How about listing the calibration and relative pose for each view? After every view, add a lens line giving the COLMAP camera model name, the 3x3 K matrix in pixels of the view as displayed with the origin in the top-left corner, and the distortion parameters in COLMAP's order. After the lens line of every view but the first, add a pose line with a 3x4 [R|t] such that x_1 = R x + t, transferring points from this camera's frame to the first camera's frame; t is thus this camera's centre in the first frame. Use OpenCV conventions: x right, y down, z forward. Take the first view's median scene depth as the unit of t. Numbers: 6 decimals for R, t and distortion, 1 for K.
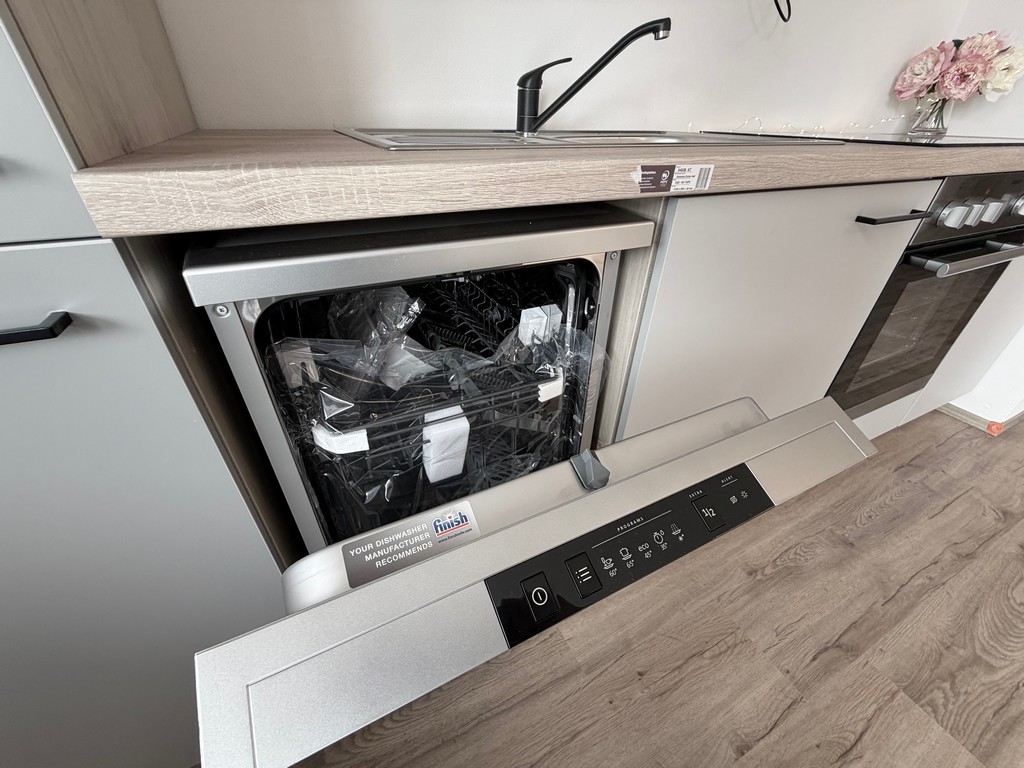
lens RADIAL K [[407.2, 0, 511.2], [0, 407.2, 386.5], [0, 0, 1]] dist [-0.000478, 0.000094]
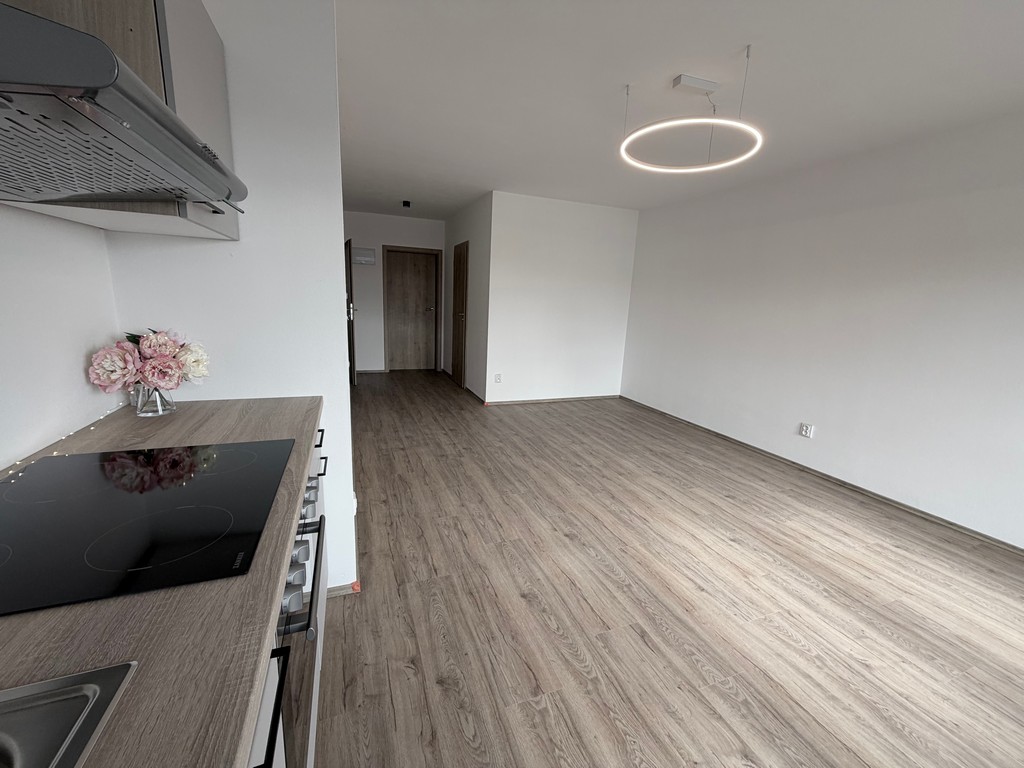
lens RADIAL K [[407.2, 0, 510.2], [0, 407.2, 385.2], [0, 0, 1]] dist [-0.000478, 0.000094]
pose [[0.086551, -0.221544, 0.971302, 0.291394], [0.510478, 0.847106, 0.147729, -0.662234], [-0.855524, 0.483042, 0.186411, 0.129303]]
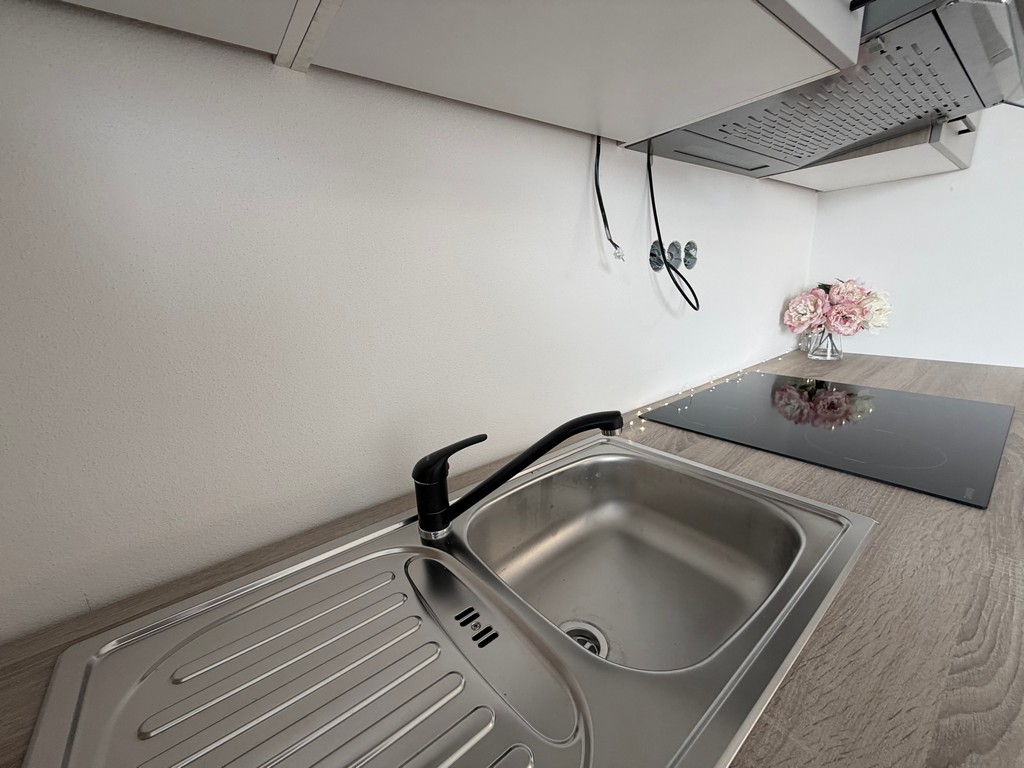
lens RADIAL K [[407.2, 0, 509.1], [0, 407.2, 389.7], [0, 0, 1]] dist [-0.000478, 0.000094]
pose [[0.977226, -0.116979, 0.177047, 0.065552], [0.166805, 0.939196, -0.300146, -0.619118], [-0.131171, 0.322843, 0.937319, 0.270068]]
